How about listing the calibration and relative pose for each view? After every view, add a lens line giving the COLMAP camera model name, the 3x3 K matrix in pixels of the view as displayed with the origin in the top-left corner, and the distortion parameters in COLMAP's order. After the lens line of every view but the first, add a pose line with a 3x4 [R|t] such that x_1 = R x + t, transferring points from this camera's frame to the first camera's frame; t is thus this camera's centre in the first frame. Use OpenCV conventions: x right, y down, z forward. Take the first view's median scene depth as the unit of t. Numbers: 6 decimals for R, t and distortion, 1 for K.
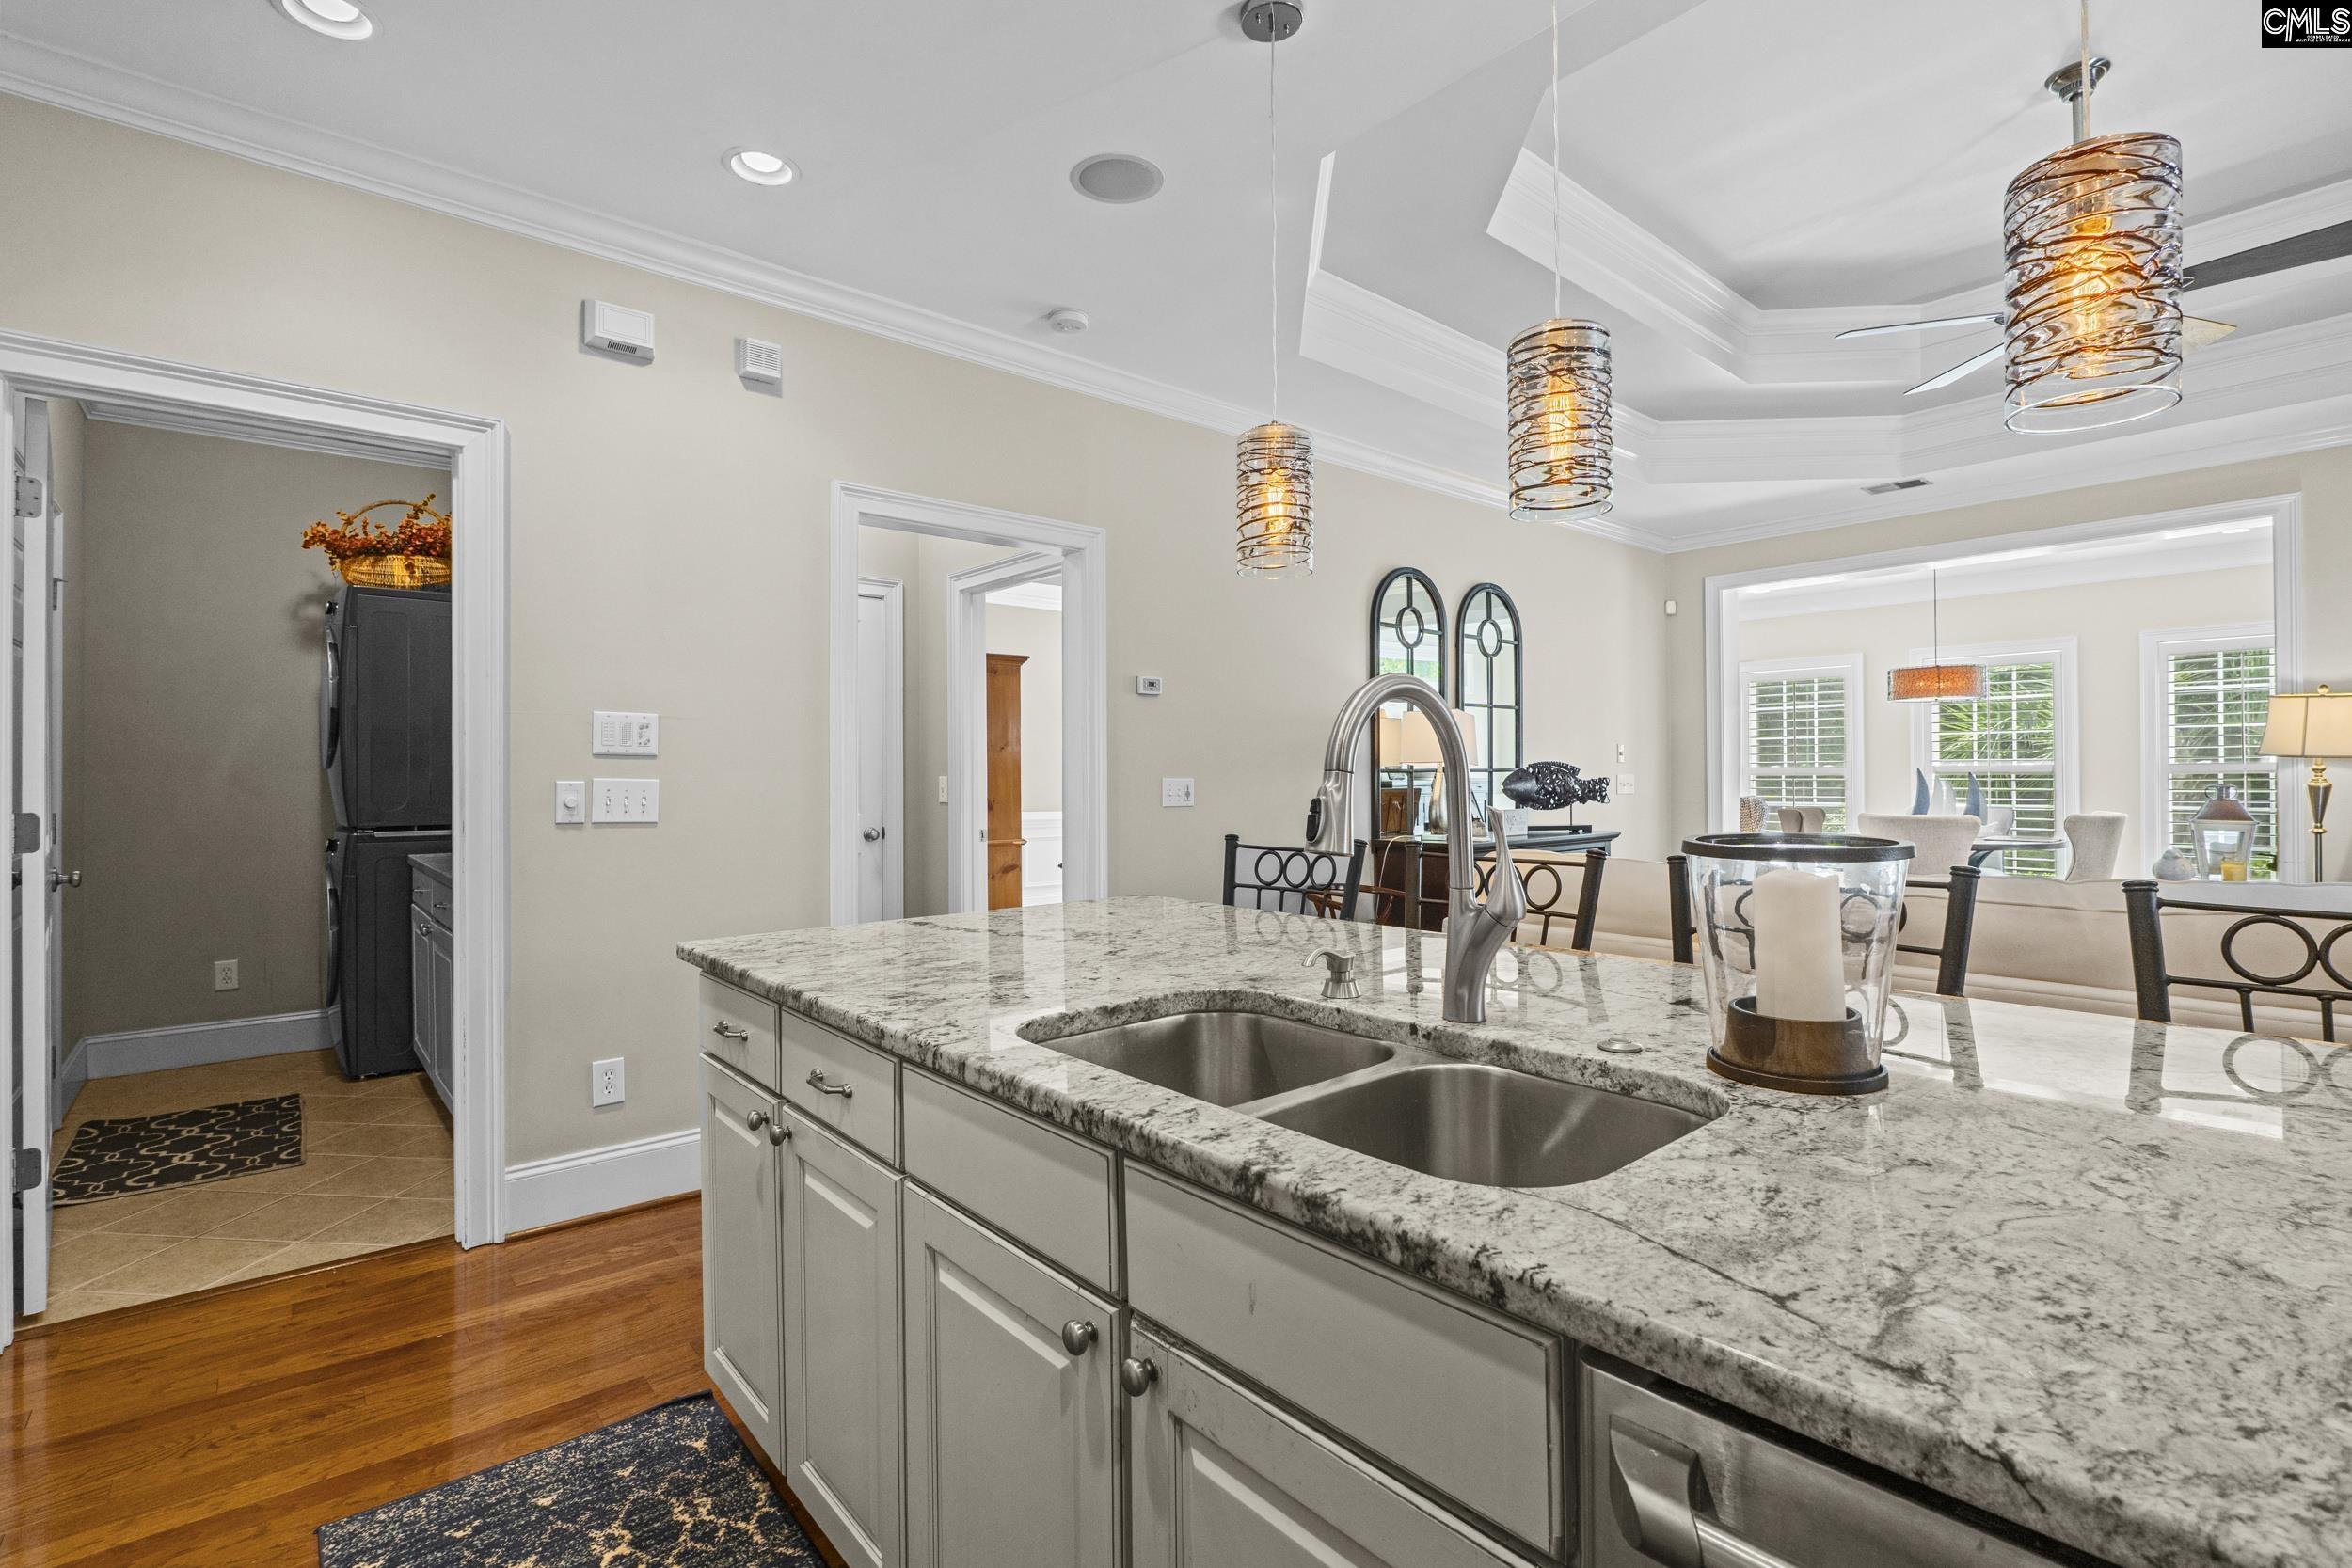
lens RADIAL K [[1079.3, 0, 1167.5], [0, 1079.3, 782.5], [0, 0, 1]] dist [-0.008501, 0.000400]
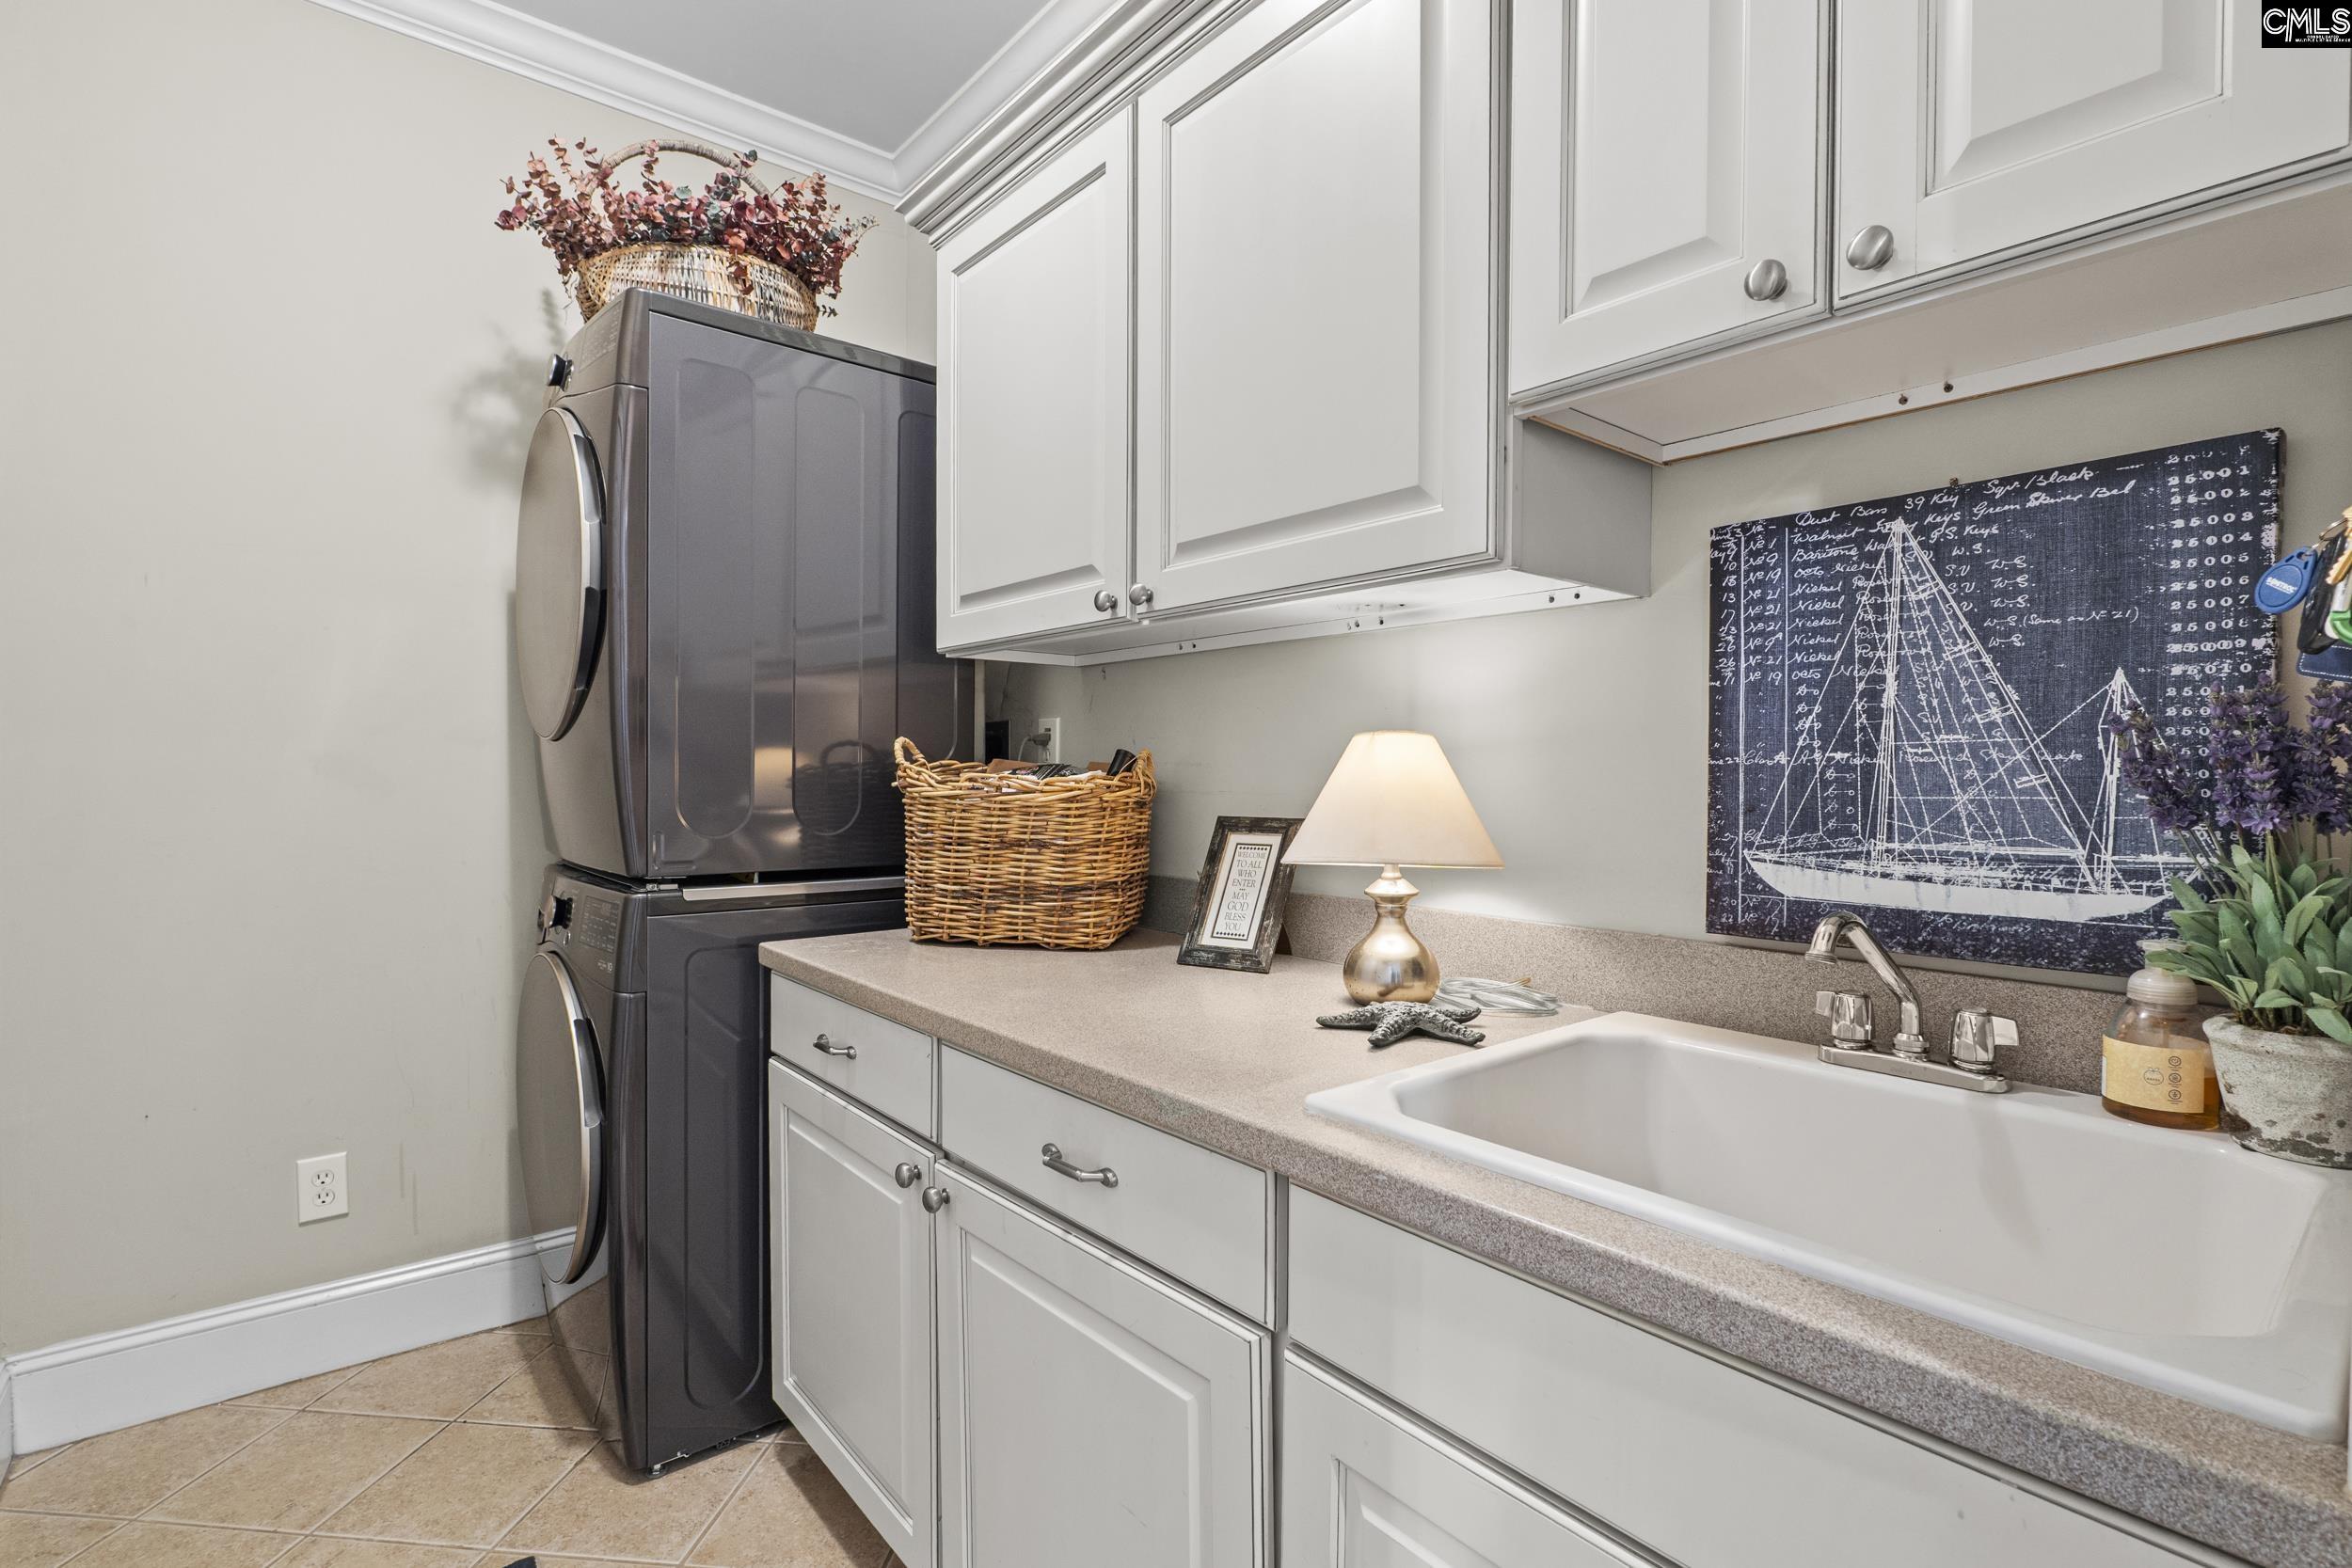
lens RADIAL K [[1079.3, 0, 1174.3], [0, 1079.3, 776.9], [0, 0, 1]] dist [-0.008501, 0.000400]
pose [[0.999958, 0.001959, -0.008923, -0.255152], [-0.001851, 0.999925, 0.012143, -0.001714], [0.008946, -0.012126, 0.999886, 0.273490]]
